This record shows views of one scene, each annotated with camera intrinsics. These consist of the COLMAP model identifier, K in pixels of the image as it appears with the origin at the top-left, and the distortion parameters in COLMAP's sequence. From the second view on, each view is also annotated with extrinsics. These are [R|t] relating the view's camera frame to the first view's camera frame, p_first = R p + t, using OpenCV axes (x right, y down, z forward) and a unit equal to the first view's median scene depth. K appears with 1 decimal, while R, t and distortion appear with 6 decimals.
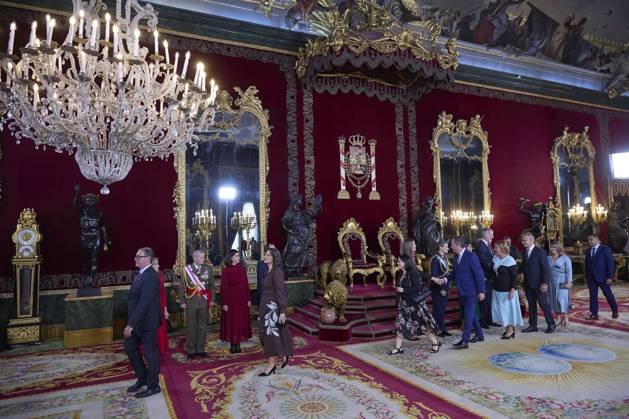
lens RADIAL K [[425.5, 0, 314.5], [0, 425.5, 209.5], [0, 0, 1]] dist [-0.006422, -0.002336]
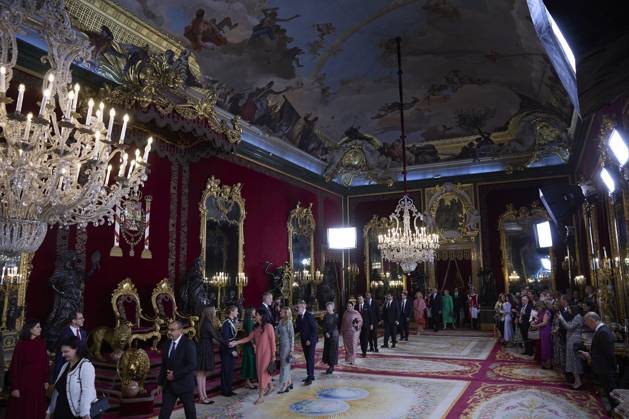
lens RADIAL K [[457.6, 0, 315.9], [0, 457.6, 215.5], [0, 0, 1]] dist [-0.070249, 0.003986]
pose [[0.783382, 0.104867, 0.612629, -0.182603], [-0.046234, 0.992765, -0.110817, -0.022895], [-0.619818, 0.058488, 0.782563, -0.028582]]
